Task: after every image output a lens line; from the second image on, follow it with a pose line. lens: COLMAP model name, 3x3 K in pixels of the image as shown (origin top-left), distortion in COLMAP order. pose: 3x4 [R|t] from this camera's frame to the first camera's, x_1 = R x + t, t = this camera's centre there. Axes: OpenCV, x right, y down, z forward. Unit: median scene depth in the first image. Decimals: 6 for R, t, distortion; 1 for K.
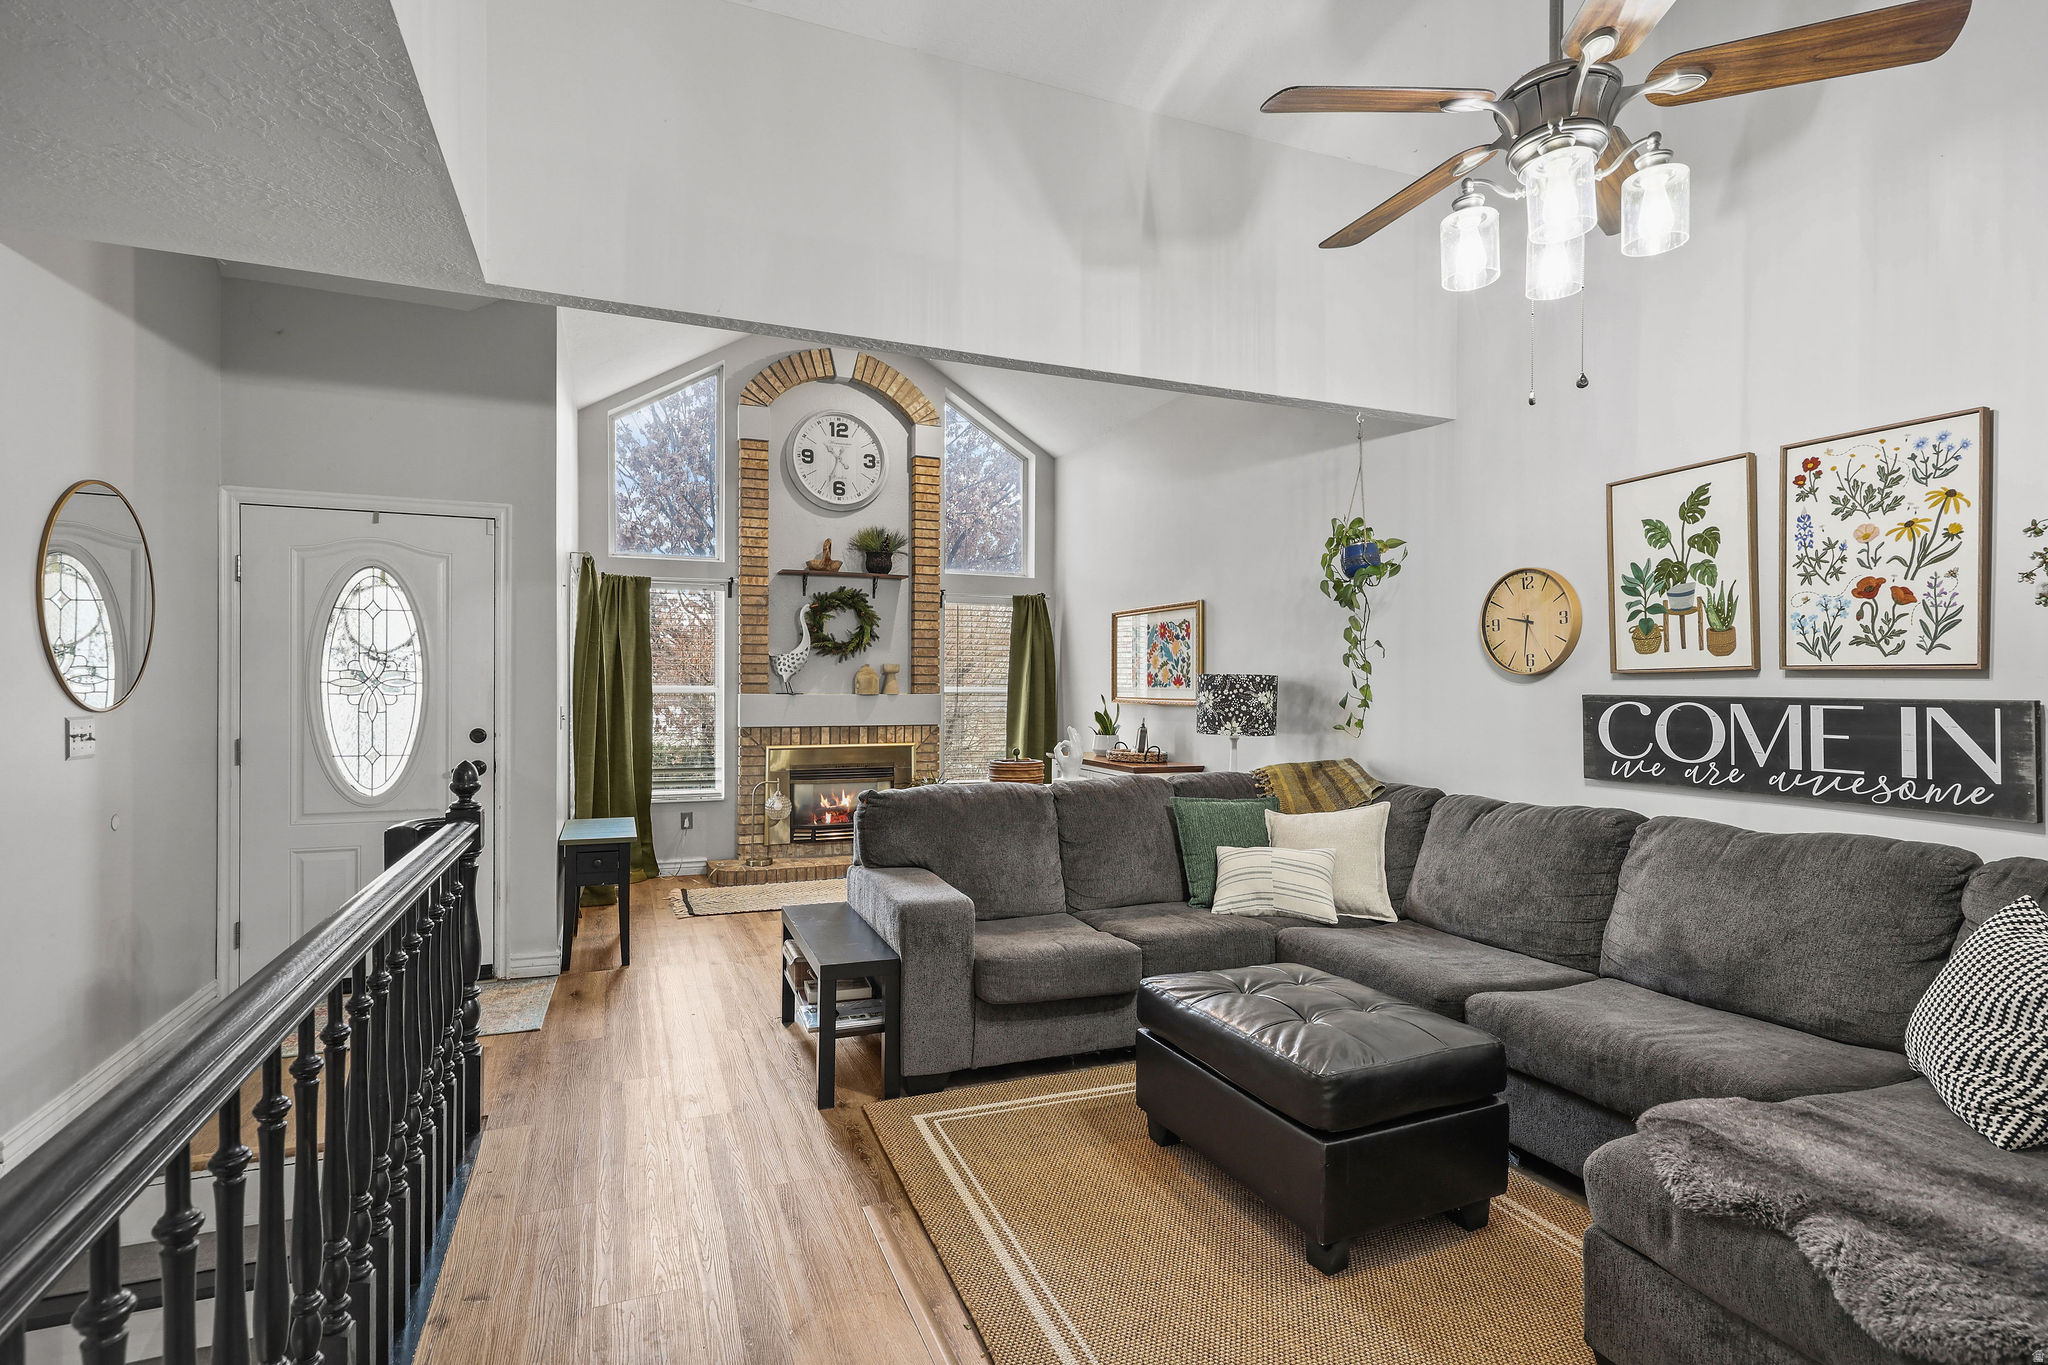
lens RADIAL K [[986.1, 0, 1024.0], [0, 986.1, 682.5], [0, 0, 1]] dist [-0.002476, -0.000153]
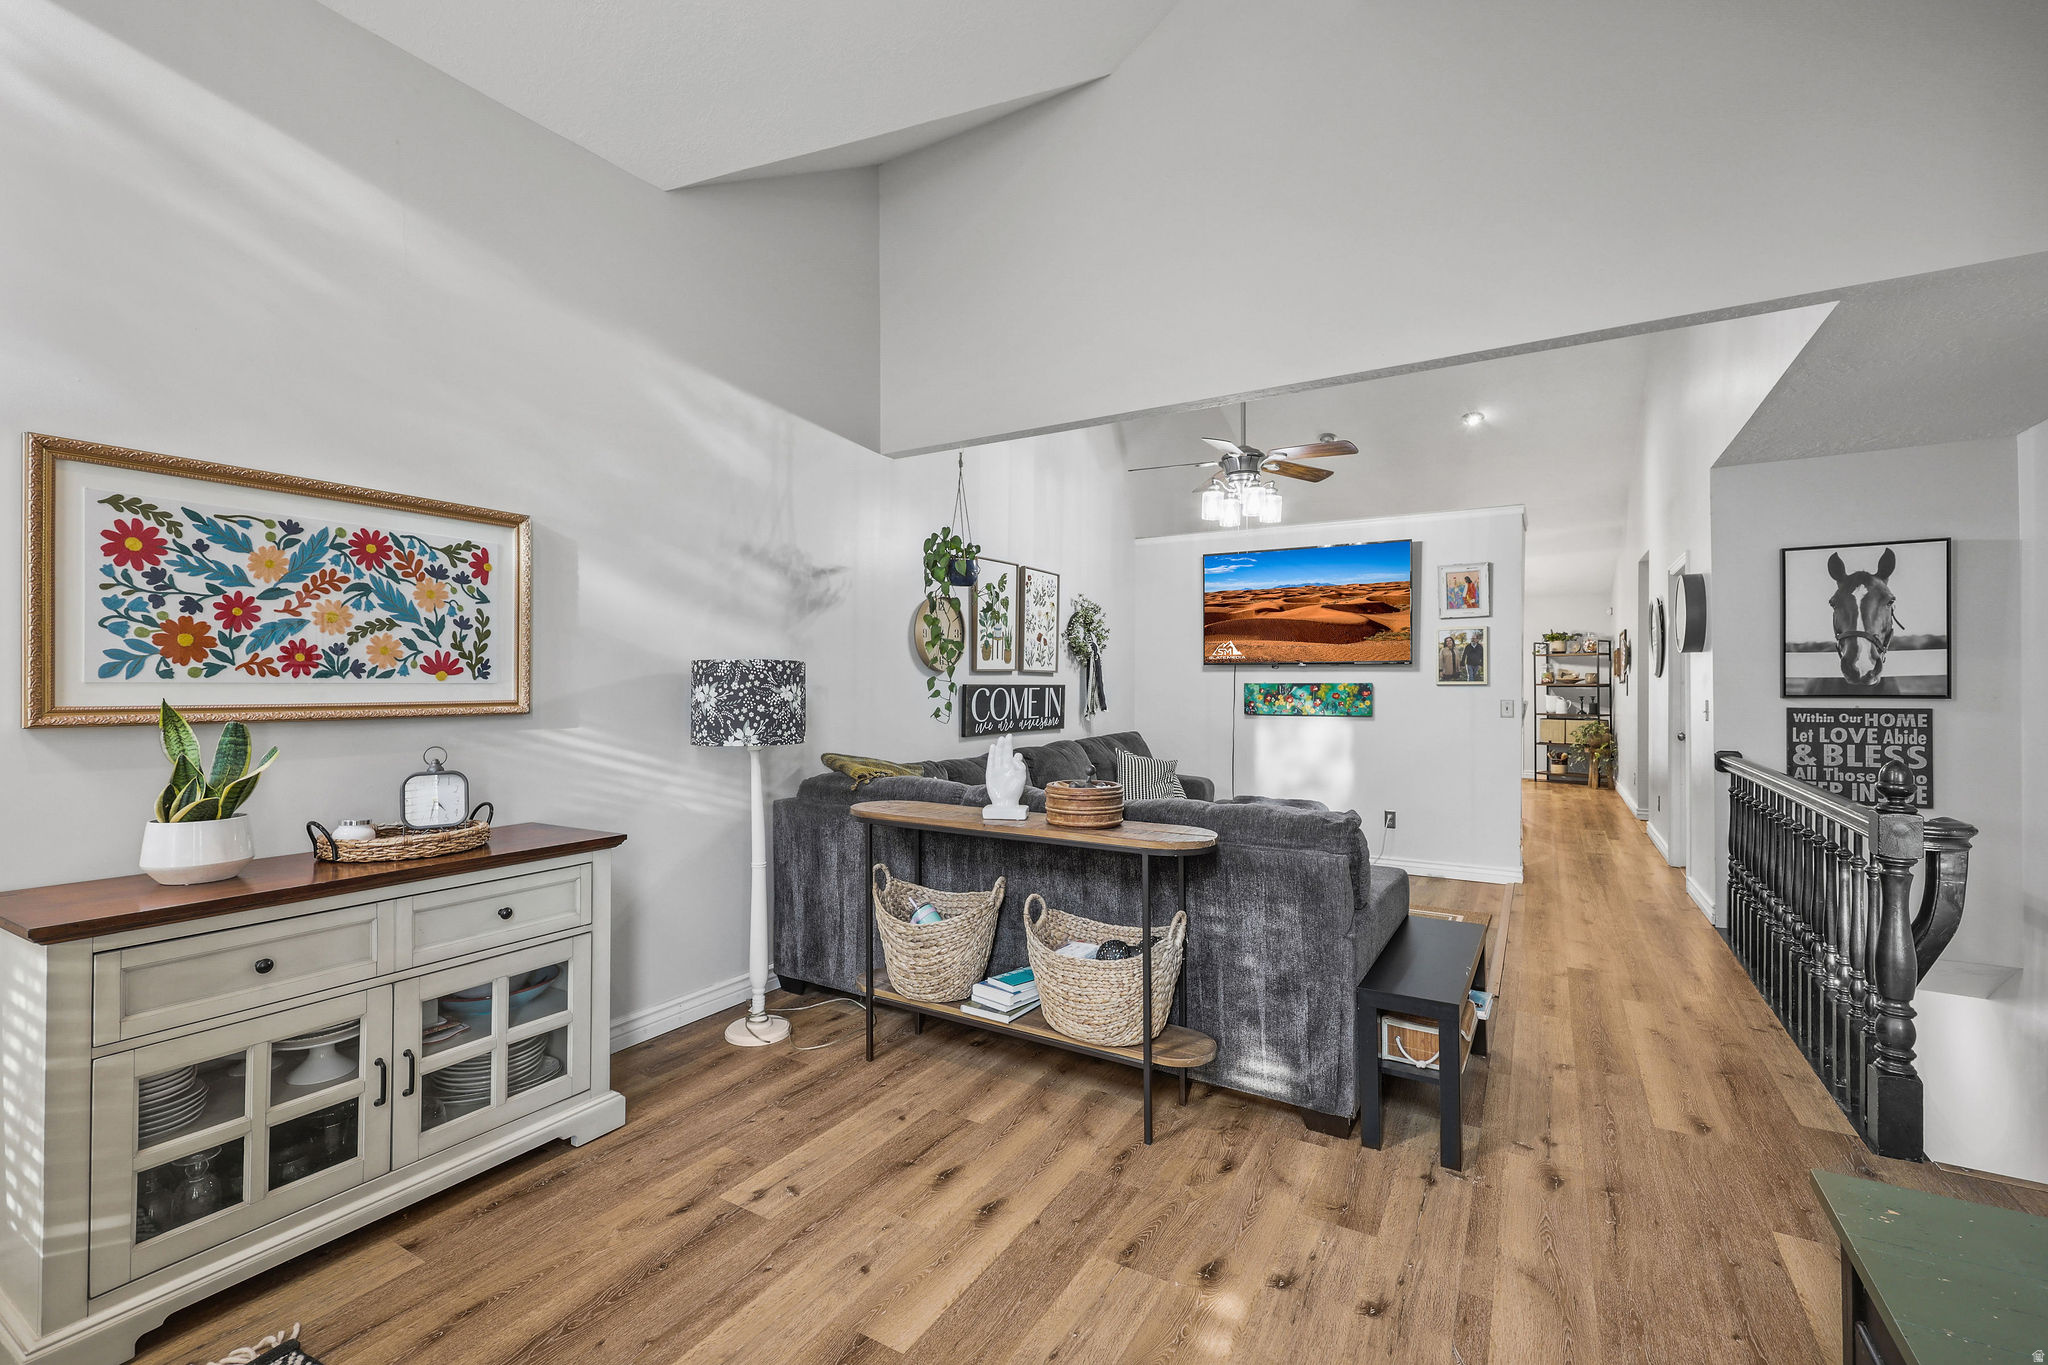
lens RADIAL K [[890.5, 0, 995.9], [0, 890.5, 682.7], [0, 0, 1]] dist [-0.000853, -0.000015]
pose [[-0.590042, -0.002352, 0.807369, -0.309692], [-0.004453, 0.999990, -0.000342, 0.005109], [-0.807360, -0.003797, -0.590047, 0.912831]]
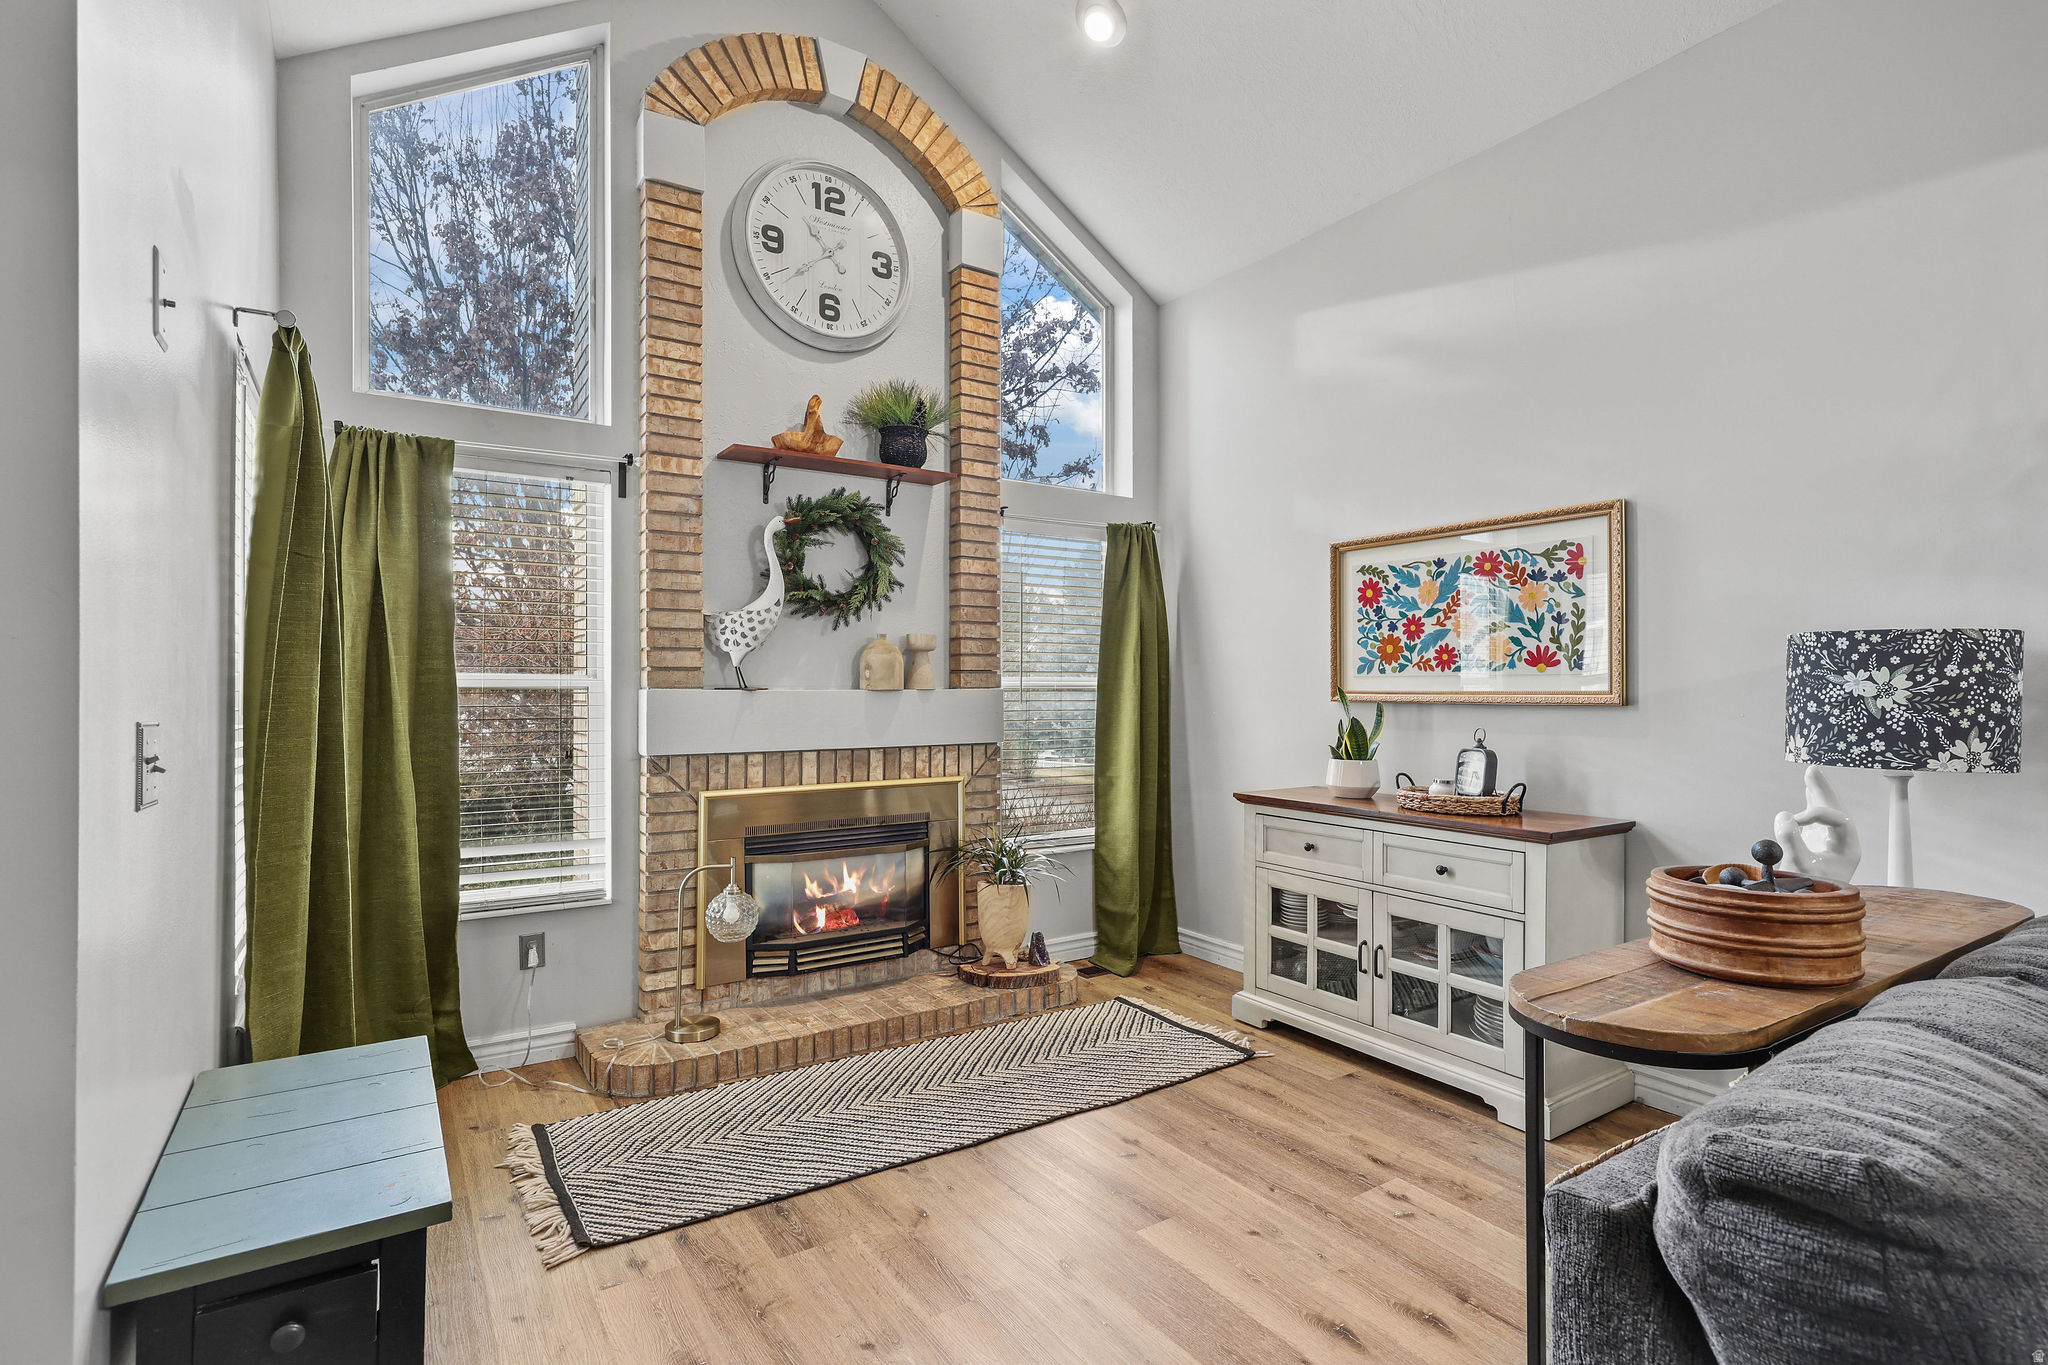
lens RADIAL K [[986.1, 0, 1024.0], [0, 986.1, 682.5], [0, 0, 1]] dist [-0.002476, -0.000153]
pose [[0.982254, -0.003540, 0.187524, -0.191060], [0.004095, 0.999988, -0.002571, 0.010219], [-0.187513, 0.003293, 0.982257, 0.466970]]
